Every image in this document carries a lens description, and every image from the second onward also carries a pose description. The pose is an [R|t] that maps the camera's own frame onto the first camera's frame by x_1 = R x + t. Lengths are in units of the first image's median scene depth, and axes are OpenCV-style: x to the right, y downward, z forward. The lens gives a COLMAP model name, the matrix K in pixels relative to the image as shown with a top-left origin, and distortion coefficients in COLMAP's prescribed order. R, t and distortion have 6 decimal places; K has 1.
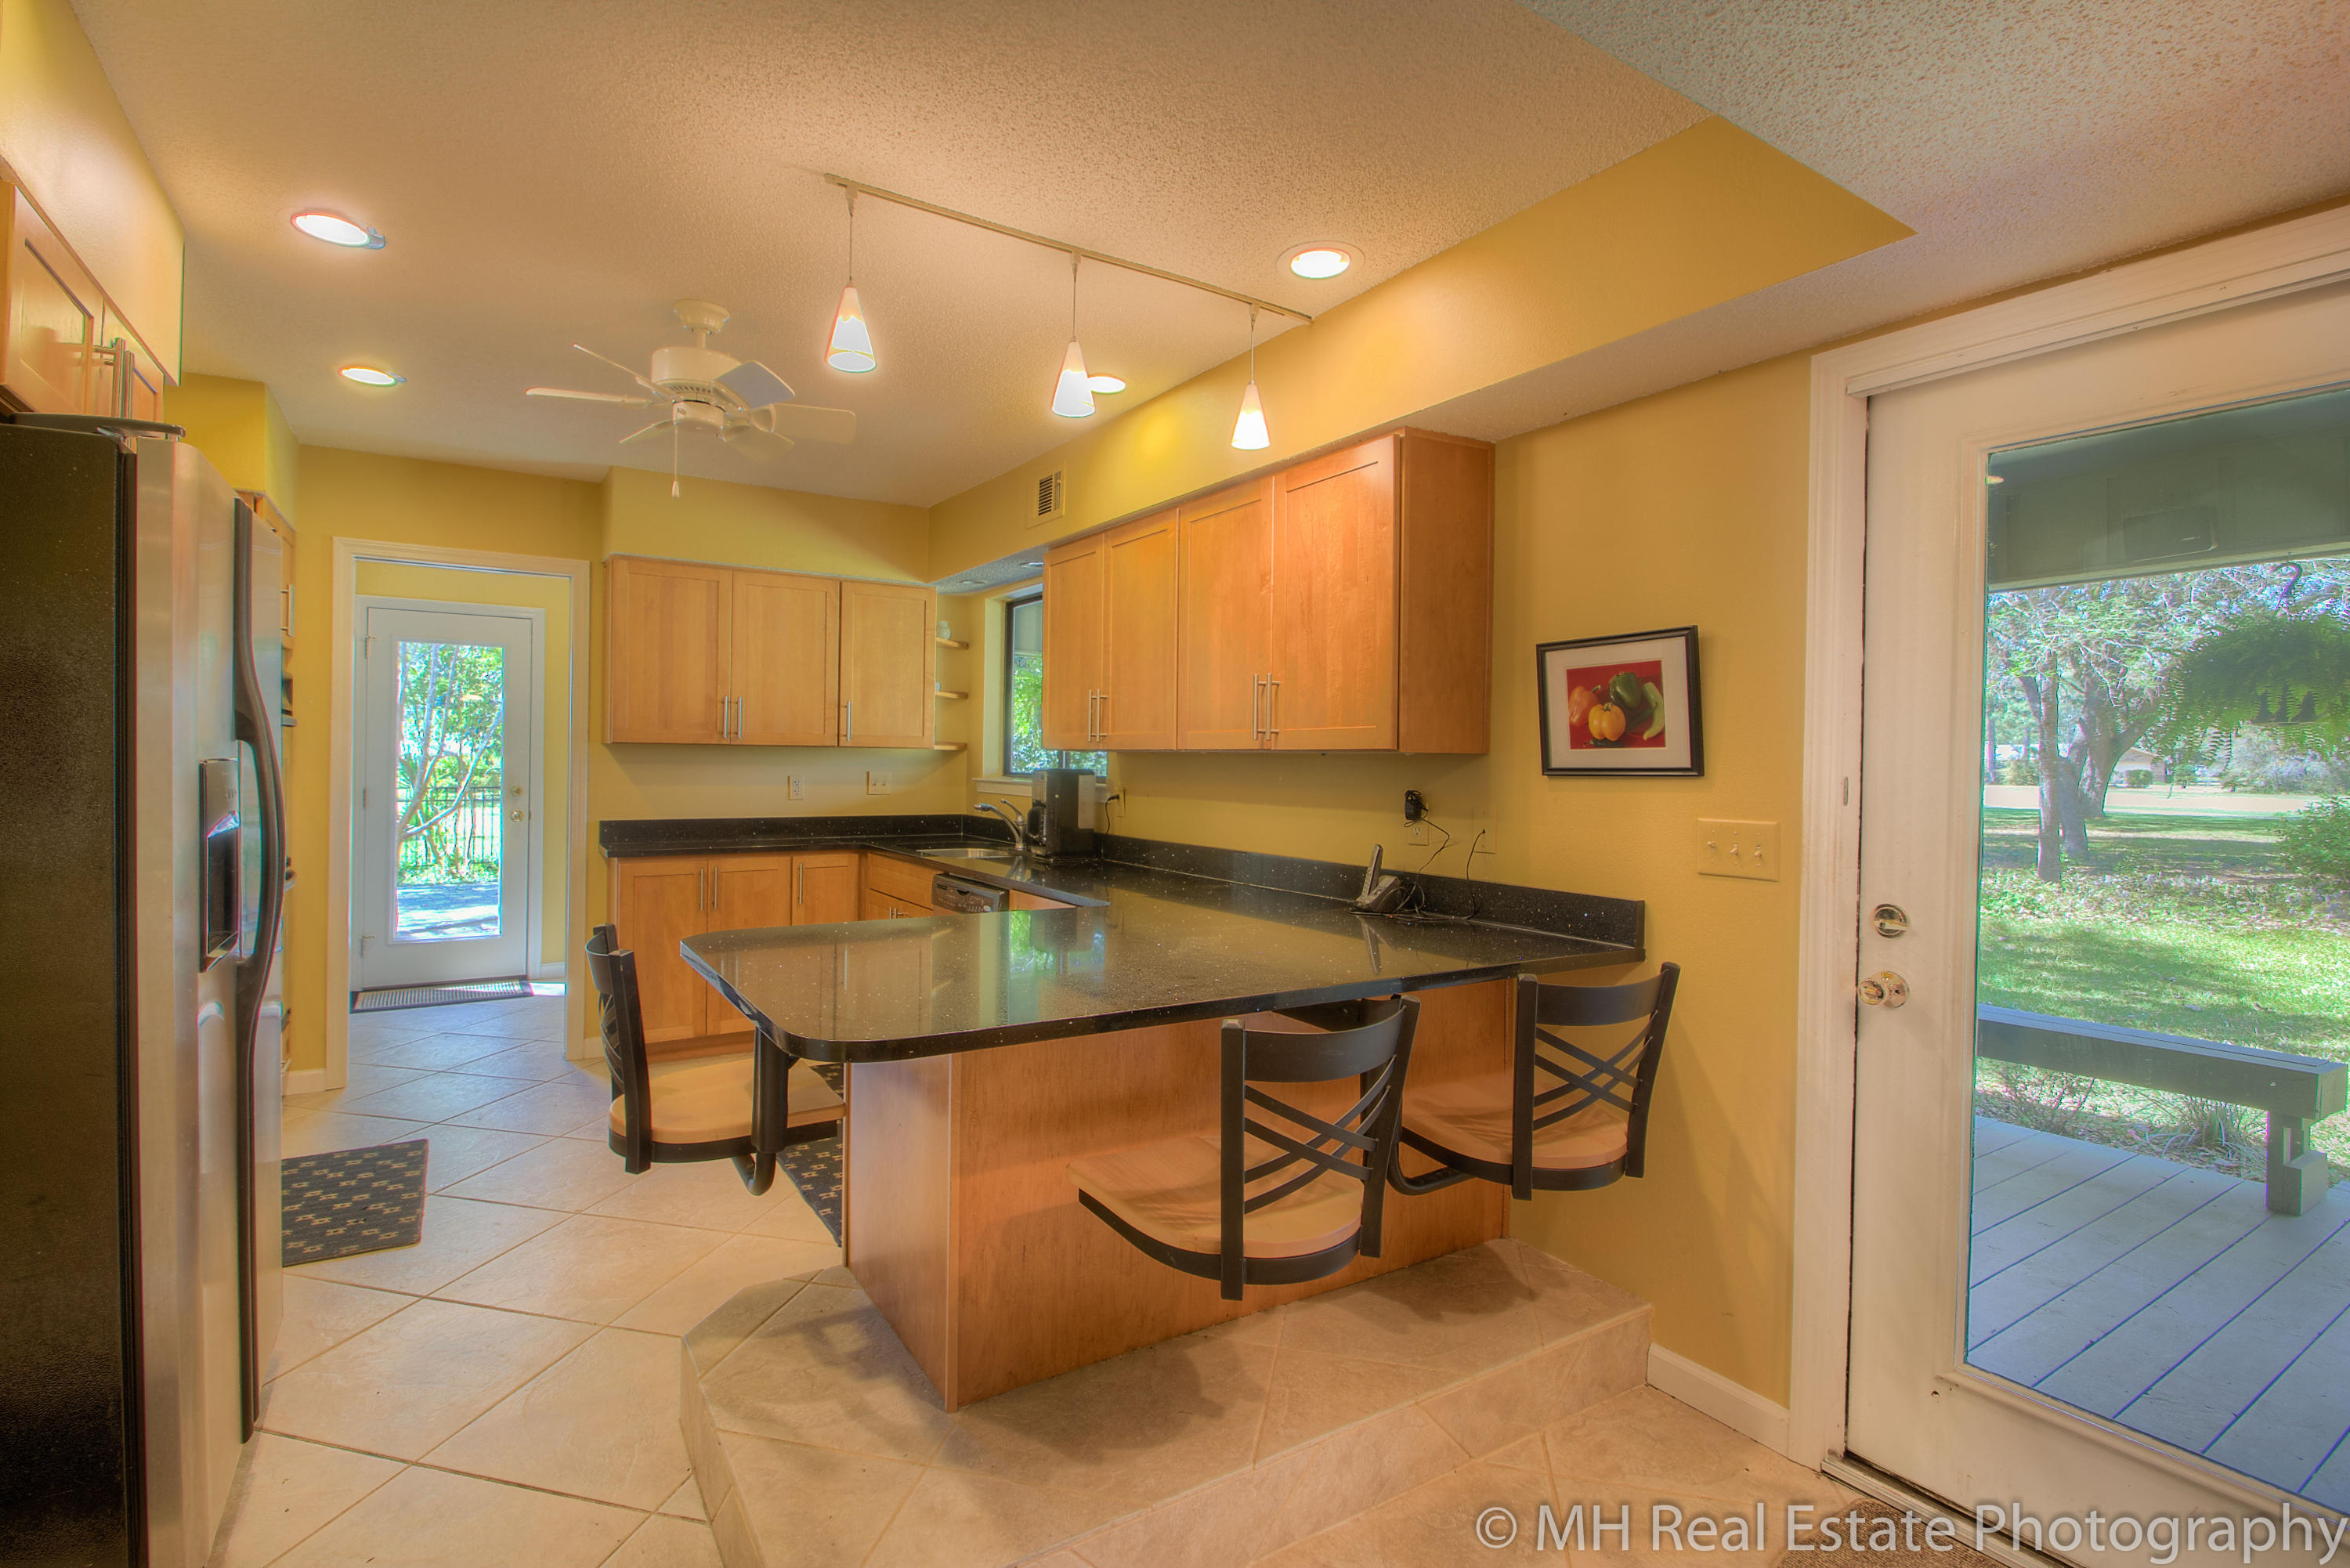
lens RADIAL K [[1101.6, 0, 1174.6], [0, 1101.6, 774.2], [0, 0, 1]] dist [-0.001343, -0.000161]
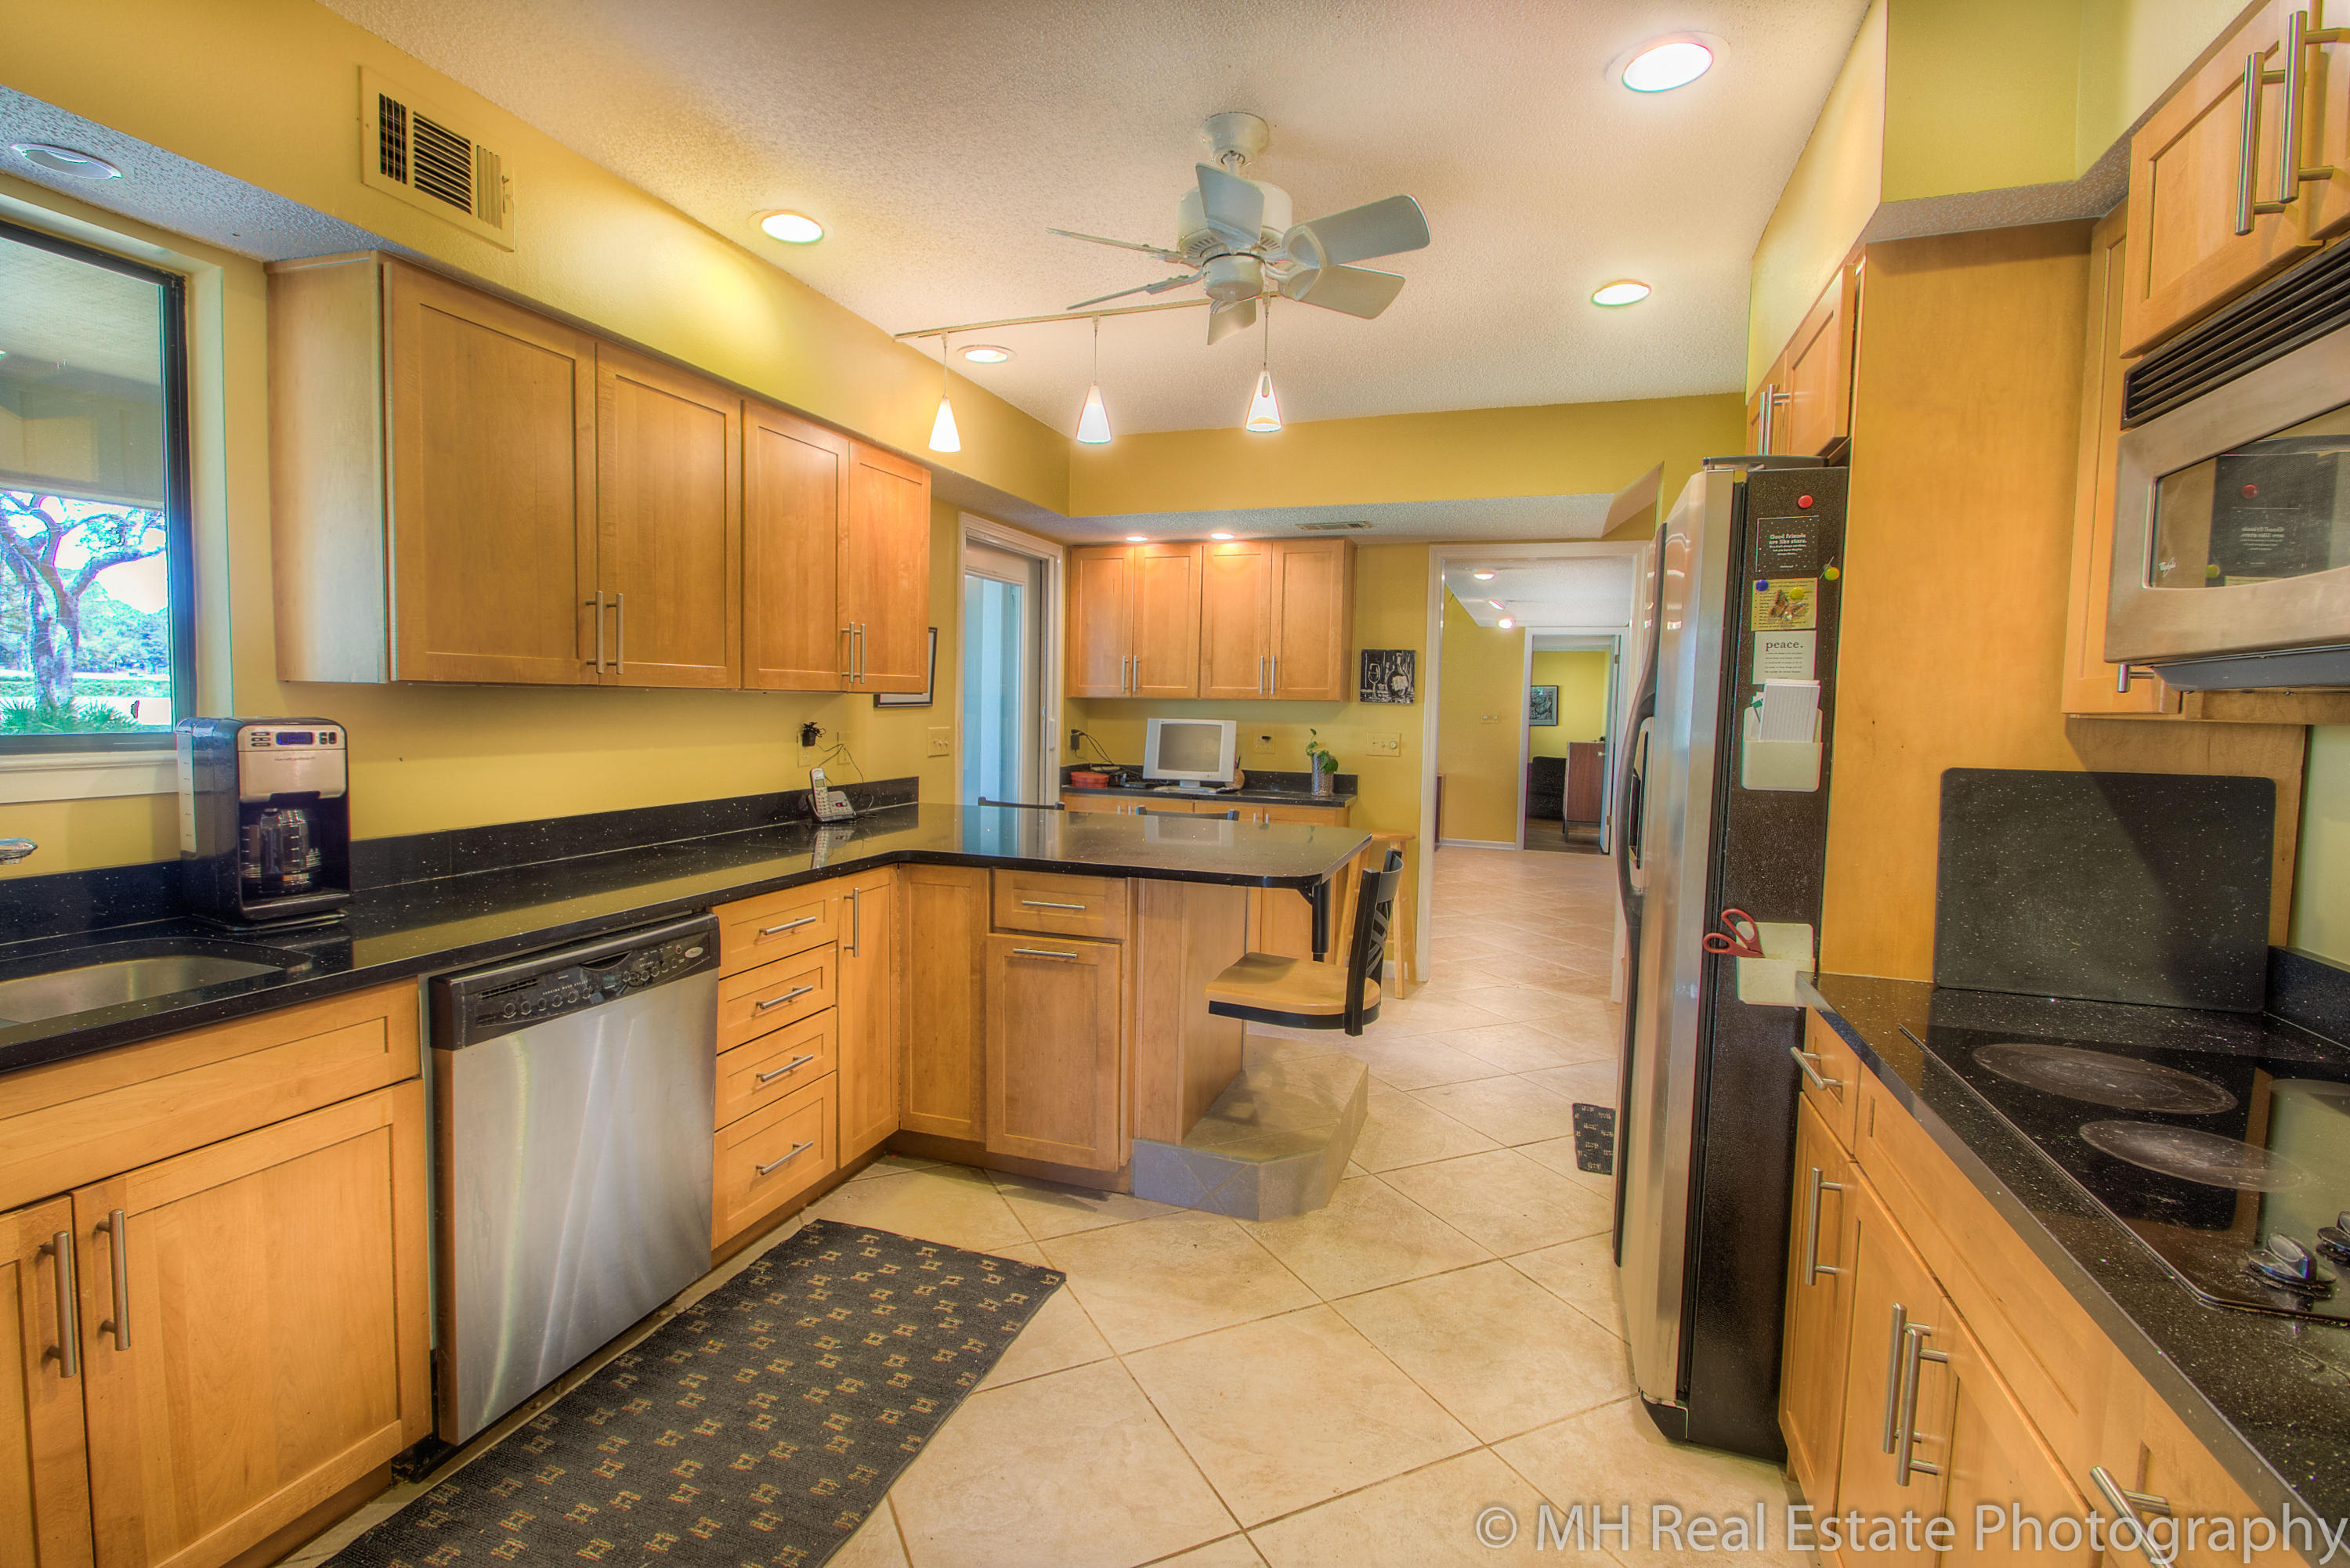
lens RADIAL K [[1101.6, 0, 1170.8], [0, 1101.6, 773.4], [0, 0, 1]] dist [-0.001343, -0.000161]
pose [[-0.624956, -0.069314, 0.777577, -1.444805], [-0.008705, 0.996607, 0.081843, -0.046763], [-0.780611, 0.044380, -0.623439, 2.121348]]
